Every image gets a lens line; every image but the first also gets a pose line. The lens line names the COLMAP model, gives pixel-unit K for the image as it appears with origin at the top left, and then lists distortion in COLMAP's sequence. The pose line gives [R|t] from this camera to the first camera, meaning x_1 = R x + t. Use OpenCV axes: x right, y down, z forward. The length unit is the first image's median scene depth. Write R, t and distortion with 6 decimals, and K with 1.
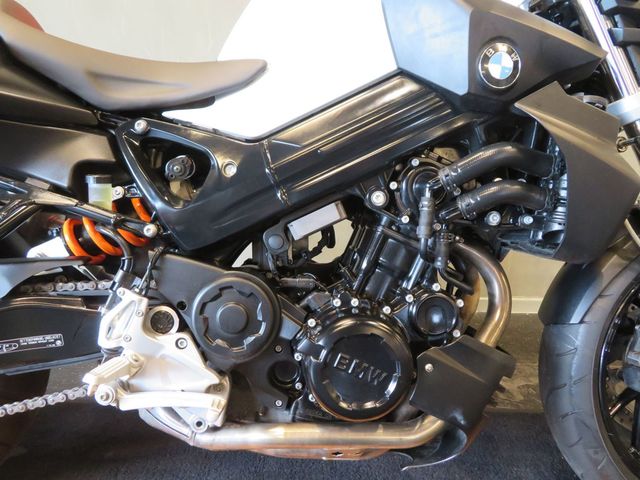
lens RADIAL K [[458.4, 0, 320.0], [0, 458.4, 240.0], [0, 0, 1]] dist [-0.007117, -0.000845]
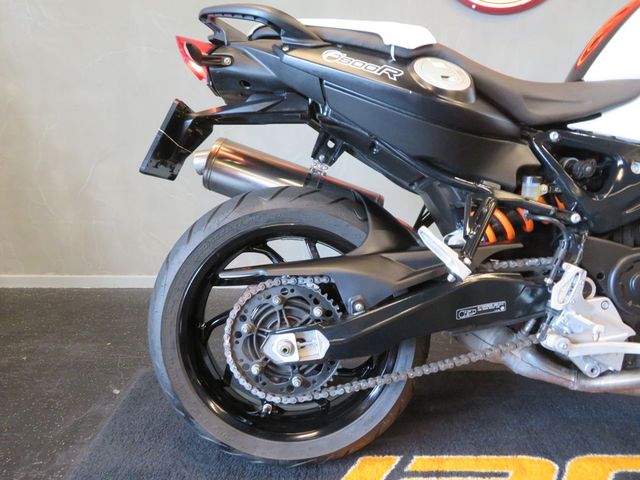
lens RADIAL K [[458.4, 0, 320.0], [0, 458.4, 240.0], [0, 0, 1]] dist [-0.007117, -0.000845]
pose [[0.999345, -0.033274, -0.014196, -1.066613], [0.033525, 0.999279, 0.017839, -0.006489], [0.013592, -0.018303, 0.999740, -0.288013]]
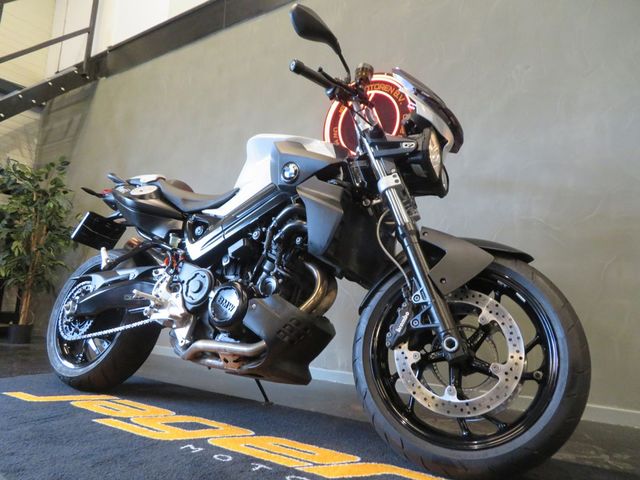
lens RADIAL K [[458.4, 0, 320.0], [0, 458.4, 240.0], [0, 0, 1]] dist [-0.007117, -0.000845]
pose [[0.843952, -0.062848, -0.532724, 1.562013], [-0.158081, 0.919870, -0.358955, 0.677667], [0.512596, 0.387155, 0.766392, -0.530717]]
